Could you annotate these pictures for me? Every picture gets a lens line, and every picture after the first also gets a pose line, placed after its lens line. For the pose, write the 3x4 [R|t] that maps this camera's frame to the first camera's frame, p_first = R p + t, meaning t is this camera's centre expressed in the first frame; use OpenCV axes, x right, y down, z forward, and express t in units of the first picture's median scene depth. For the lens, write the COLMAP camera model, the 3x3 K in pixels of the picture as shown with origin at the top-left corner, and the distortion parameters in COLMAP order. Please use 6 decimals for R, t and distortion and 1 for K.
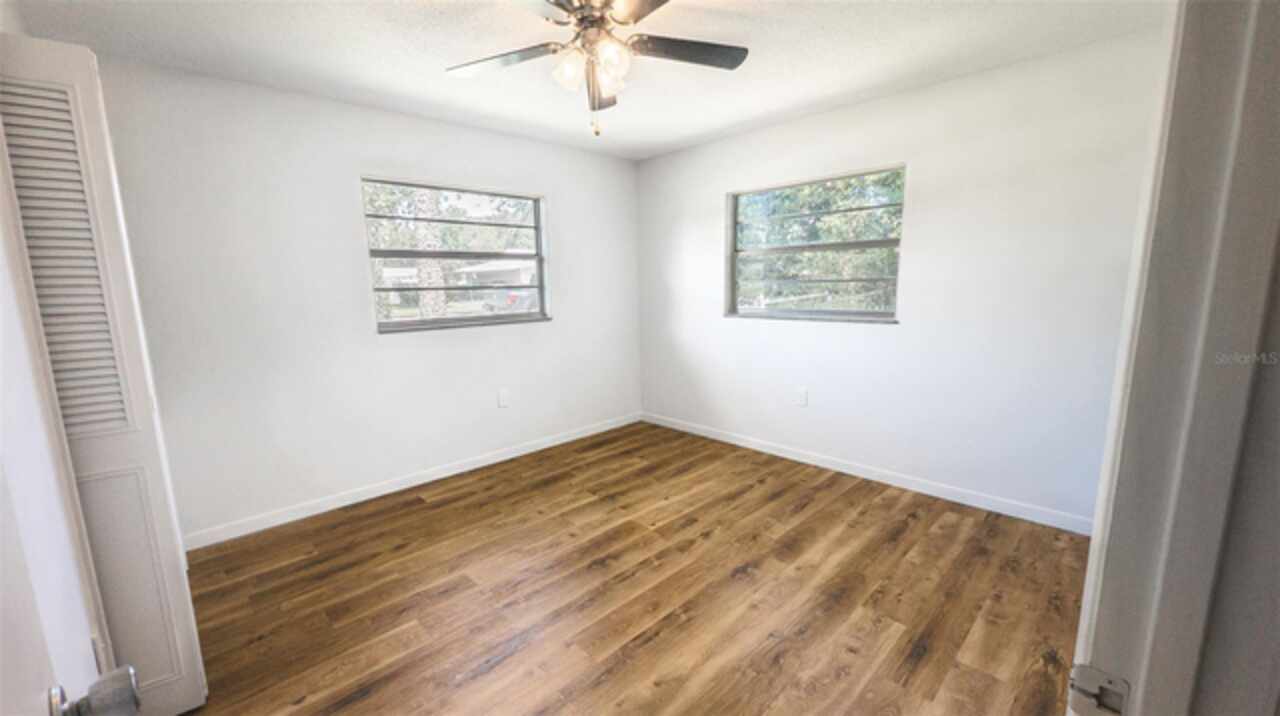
lens RADIAL K [[505.4, 0, 641.1], [0, 505.4, 366.6], [0, 0, 1]] dist [-0.000161, -0.000102]
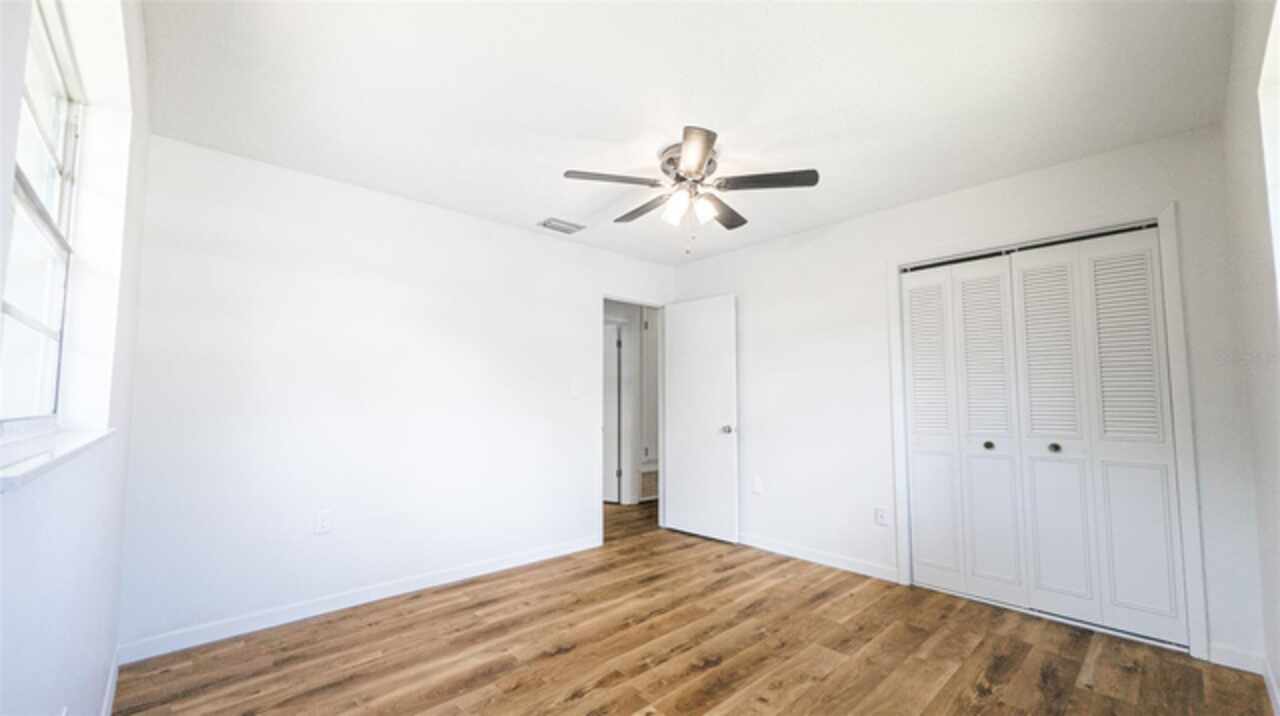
lens RADIAL K [[505.4, 0, 641.1], [0, 505.4, 366.6], [0, 0, 1]] dist [-0.000161, -0.000102]
pose [[-0.999486, 0.022492, 0.022833, 0.009940], [0.024483, 0.995547, 0.091034, -0.233706], [-0.020684, 0.091547, -0.995586, 1.919680]]
